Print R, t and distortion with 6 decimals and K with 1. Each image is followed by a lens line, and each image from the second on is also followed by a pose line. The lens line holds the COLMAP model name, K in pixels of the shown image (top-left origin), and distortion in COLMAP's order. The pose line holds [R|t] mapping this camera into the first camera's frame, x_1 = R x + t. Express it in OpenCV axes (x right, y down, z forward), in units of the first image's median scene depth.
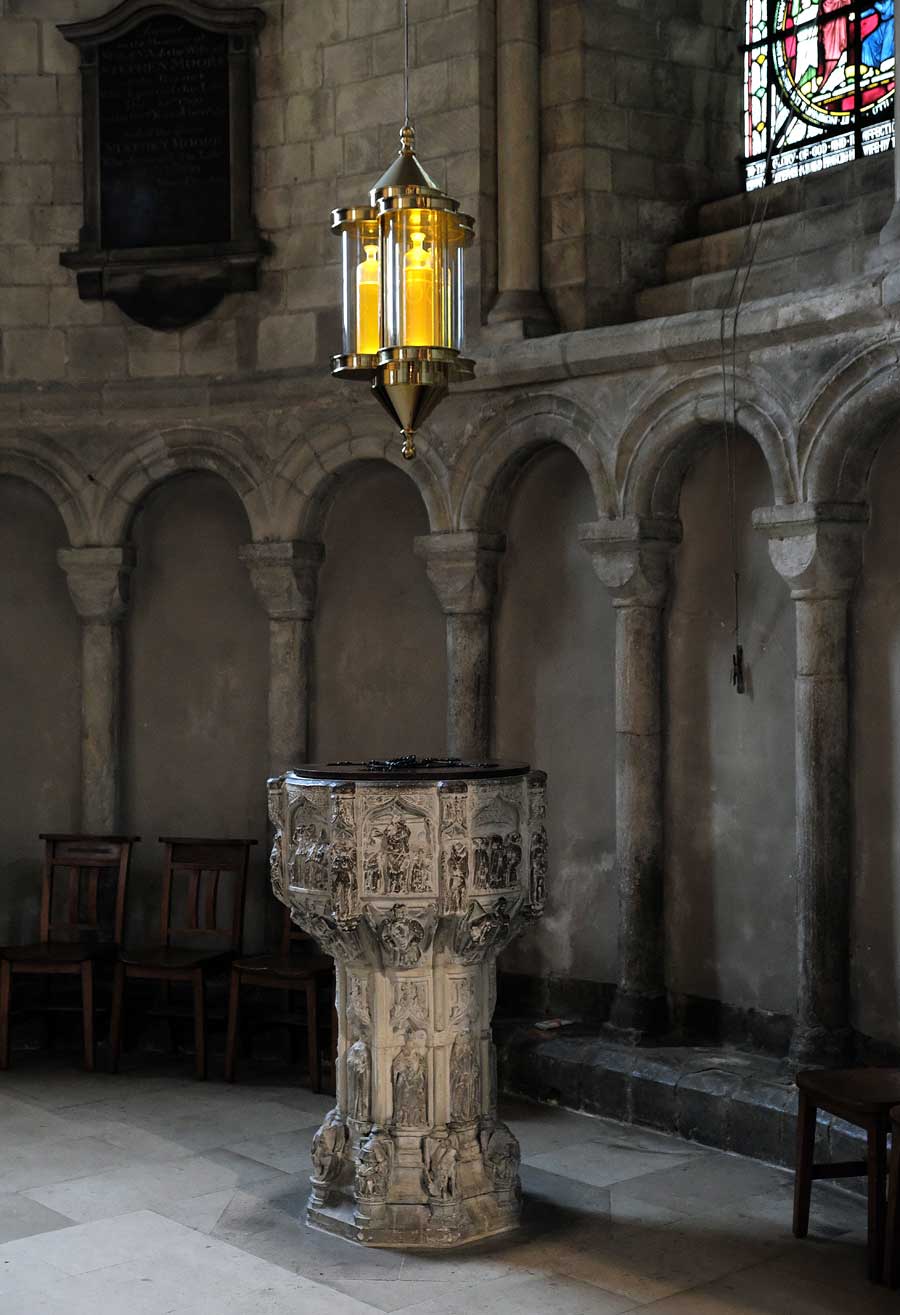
lens RADIAL K [[1749.9, 0, 450.0], [0, 1749.9, 657.5], [0, 0, 1]] dist [-0.007989, -0.041873]
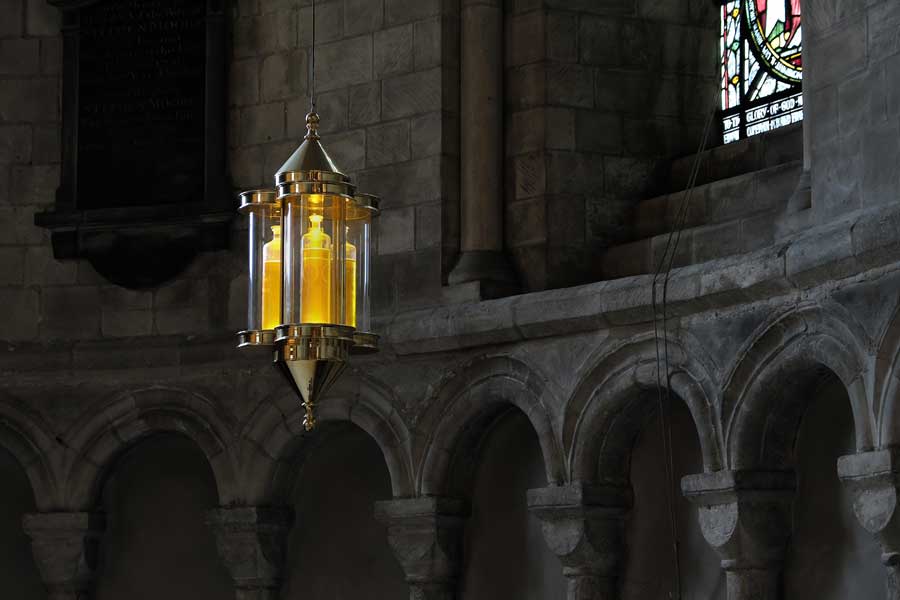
lens RADIAL K [[2067.2, 0, 450.0], [0, 2067.2, 300.0], [0, 0, 1]] dist [0.022100, -0.301286]
pose [[0.996996, -0.009842, -0.076823, 0.110248], [-0.002226, 0.987840, -0.155455, -0.001628], [0.077419, 0.155159, 0.984851, -0.139451]]
